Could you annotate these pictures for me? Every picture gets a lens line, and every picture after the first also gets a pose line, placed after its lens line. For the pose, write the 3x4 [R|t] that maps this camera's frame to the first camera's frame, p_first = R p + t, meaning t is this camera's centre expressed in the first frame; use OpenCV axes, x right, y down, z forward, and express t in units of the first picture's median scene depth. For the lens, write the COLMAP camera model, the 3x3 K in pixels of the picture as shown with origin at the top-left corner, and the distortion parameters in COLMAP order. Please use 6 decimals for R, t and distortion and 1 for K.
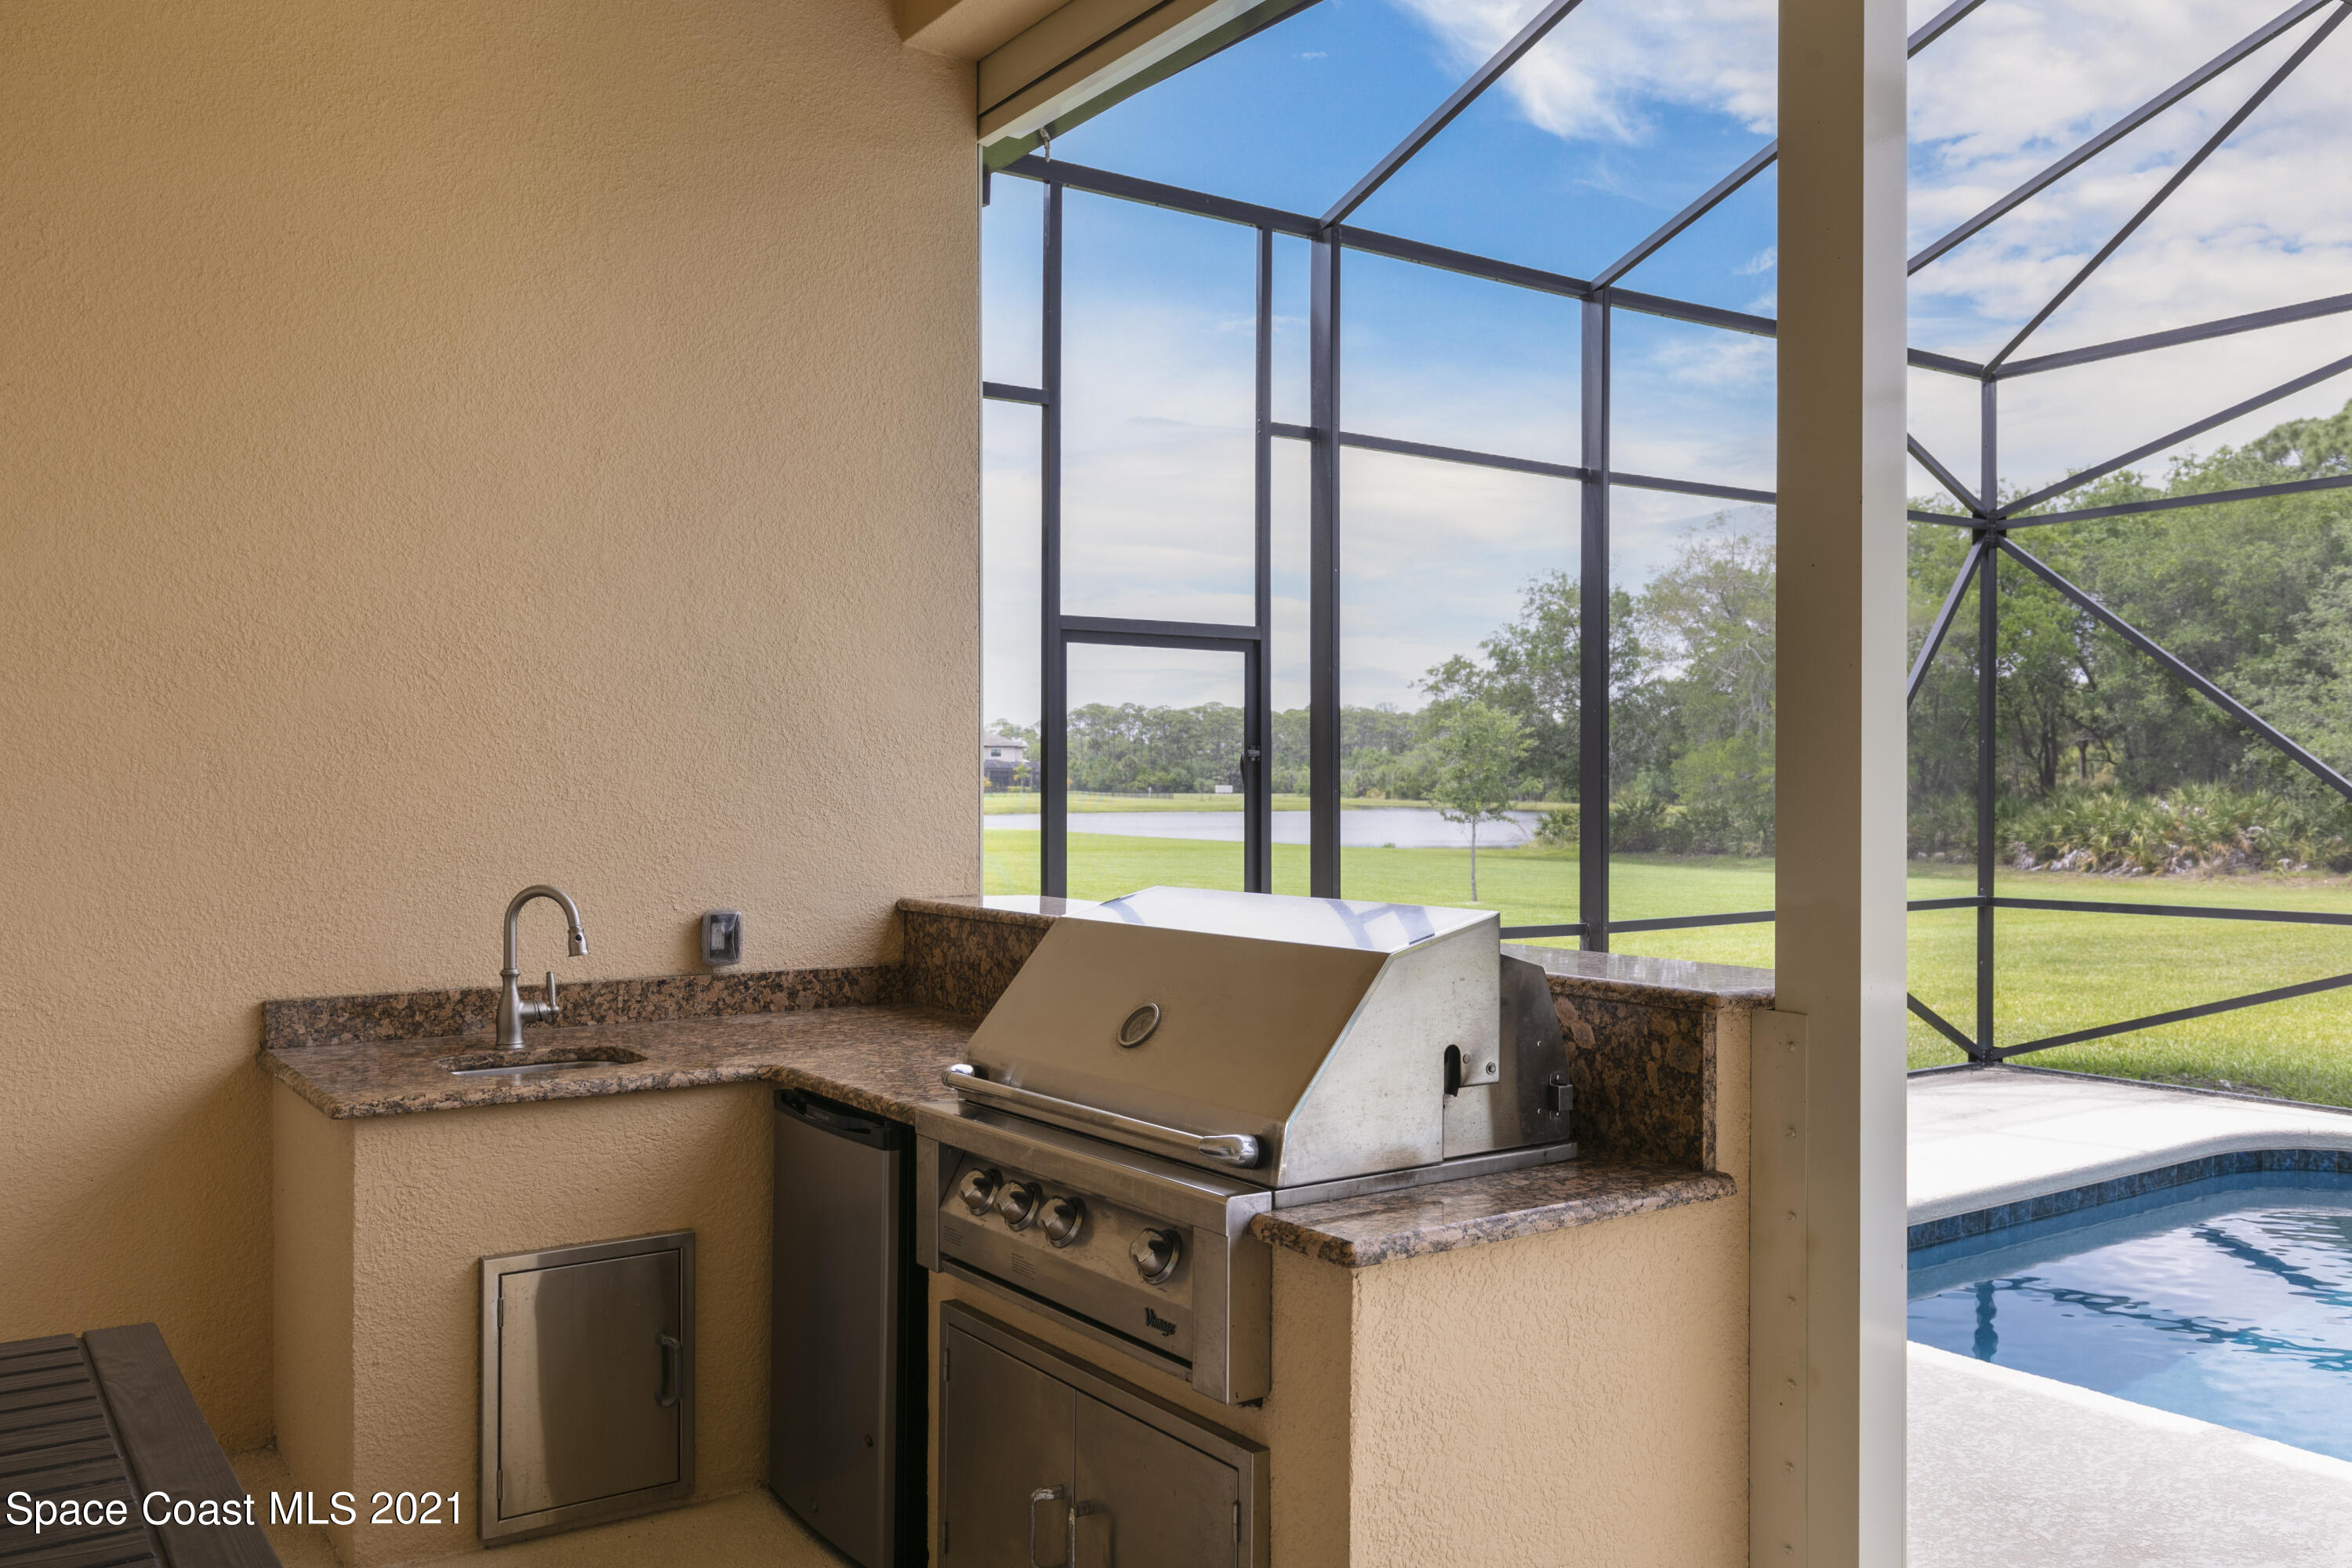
lens RADIAL K [[1891.0, 0, 1168.7], [0, 1891.0, 781.1], [0, 0, 1]] dist [0.024996, -0.004947]
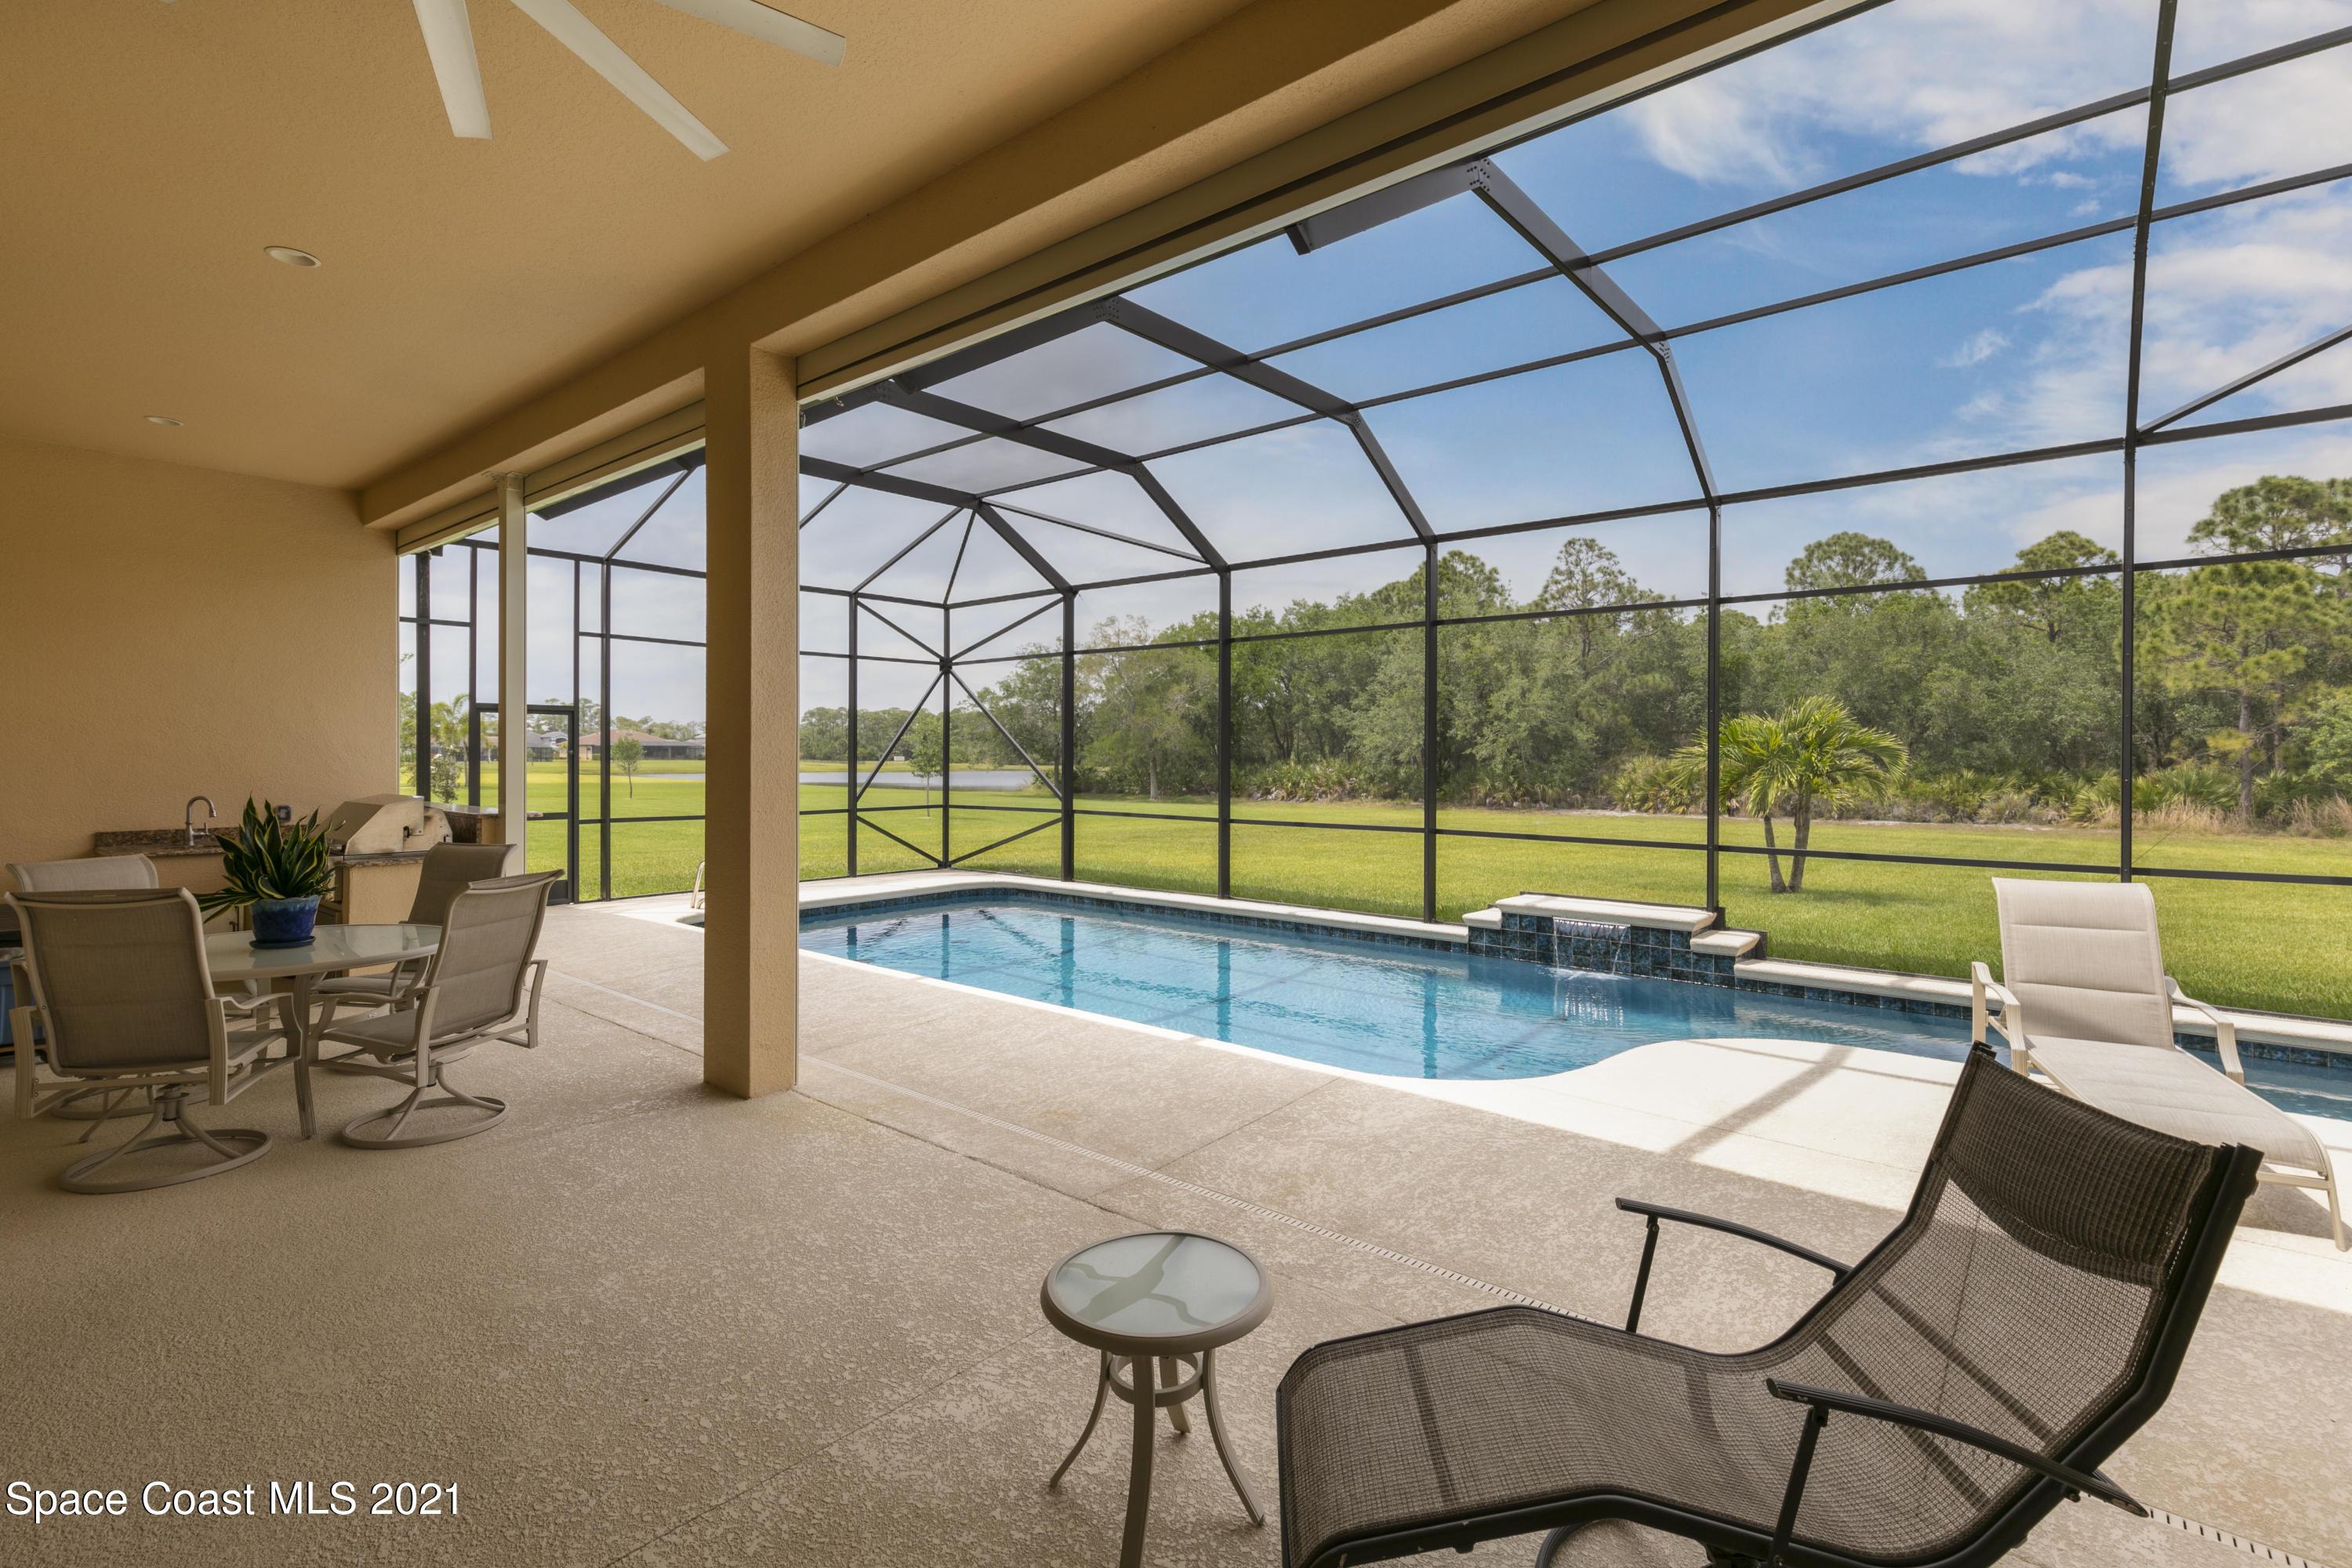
lens RADIAL K [[1078.2, 0, 1165.3], [0, 1078.2, 754.8], [0, 0, 1]] dist [0.002554, -0.000831]
pose [[0.963378, 0.002179, 0.268138, 0.053707], [-0.002299, 0.999997, 0.000134, -0.001579], [-0.268137, -0.000745, 0.963381, -0.086791]]
